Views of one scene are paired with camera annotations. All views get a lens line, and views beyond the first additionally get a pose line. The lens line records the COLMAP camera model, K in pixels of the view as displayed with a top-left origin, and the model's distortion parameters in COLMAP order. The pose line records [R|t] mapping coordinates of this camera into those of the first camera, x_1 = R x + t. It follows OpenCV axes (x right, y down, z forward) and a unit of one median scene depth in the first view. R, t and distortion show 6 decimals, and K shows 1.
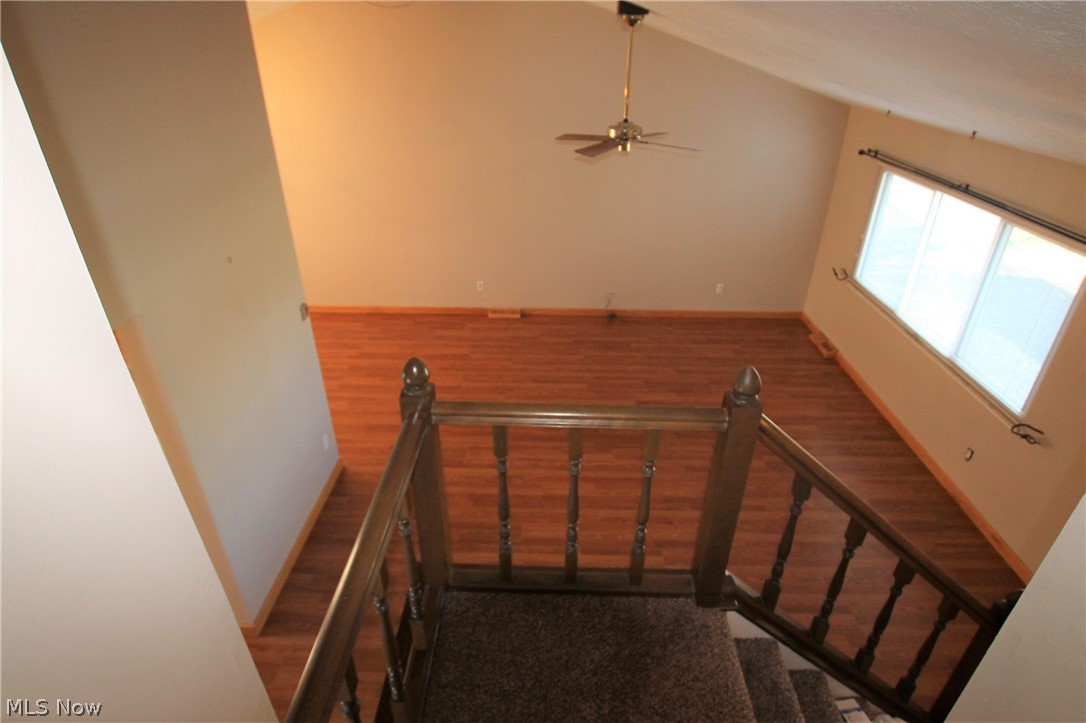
lens RADIAL K [[501.4, 0, 539.7], [0, 501.4, 384.1], [0, 0, 1]] dist [-0.029512, 0.000407]
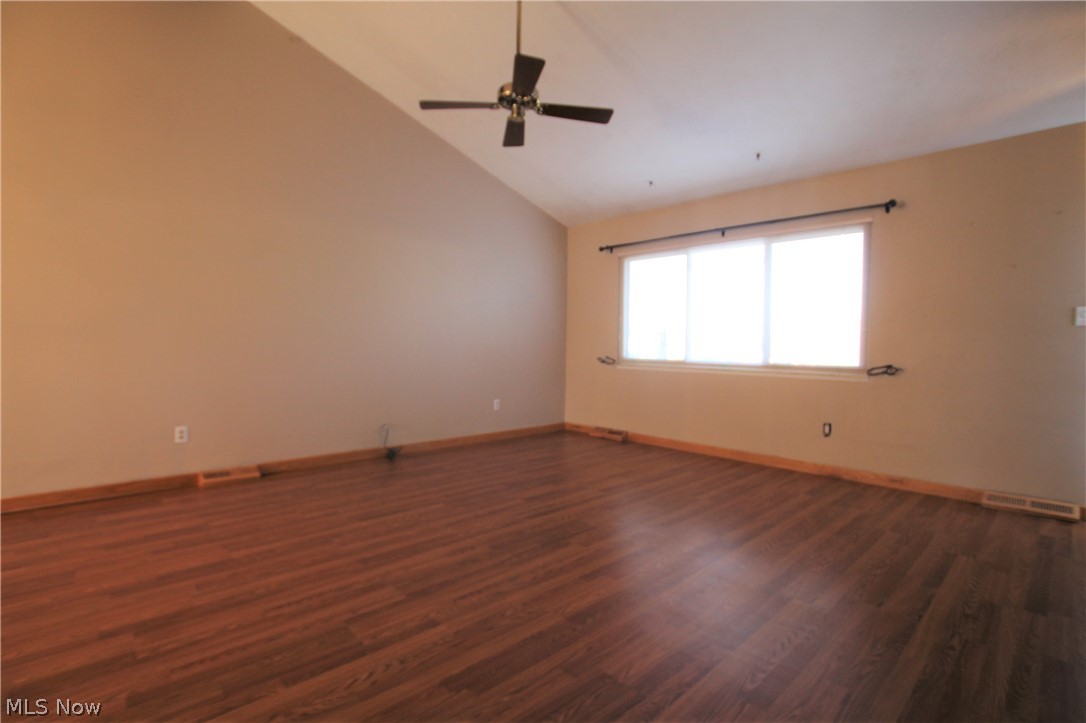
lens RADIAL K [[501.4, 0, 539.7], [0, 501.4, 384.1], [0, 0, 1]] dist [-0.029512, 0.000407]
pose [[0.726513, -0.056556, 0.684822, -0.255881], [0.371671, 0.870585, -0.322401, 0.123296], [-0.577962, 0.488757, 0.653511, 0.415280]]
